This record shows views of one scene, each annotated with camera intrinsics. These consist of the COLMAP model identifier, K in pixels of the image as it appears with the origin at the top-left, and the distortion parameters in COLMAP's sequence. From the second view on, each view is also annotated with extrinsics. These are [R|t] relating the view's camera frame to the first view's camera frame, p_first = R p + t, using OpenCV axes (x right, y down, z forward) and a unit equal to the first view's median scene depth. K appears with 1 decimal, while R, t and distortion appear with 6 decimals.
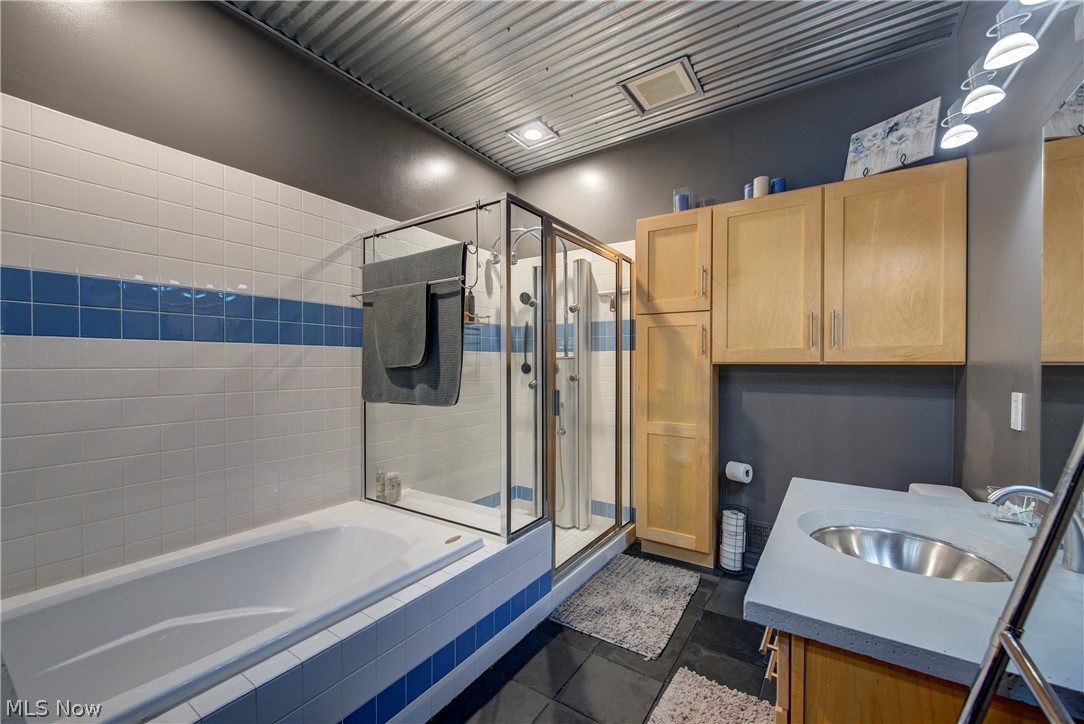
lens RADIAL K [[433.7, 0, 544.0], [0, 433.7, 362.7], [0, 0, 1]] dist [0.003160, -0.004031]
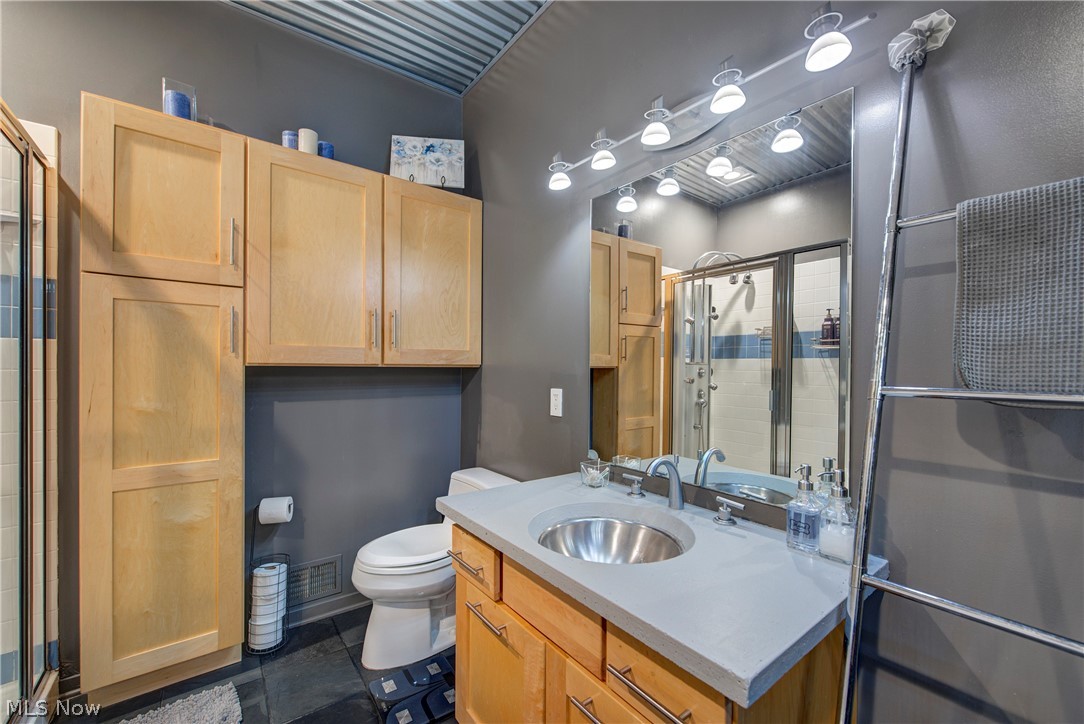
lens RADIAL K [[433.7, 0, 544.0], [0, 433.7, 362.7], [0, 0, 1]] dist [0.003160, -0.004031]
pose [[0.325484, 0.004496, 0.945537, -0.110484], [-0.012461, 0.999922, -0.000465, -0.007362], [-0.945466, -0.011631, 0.325514, 0.329307]]
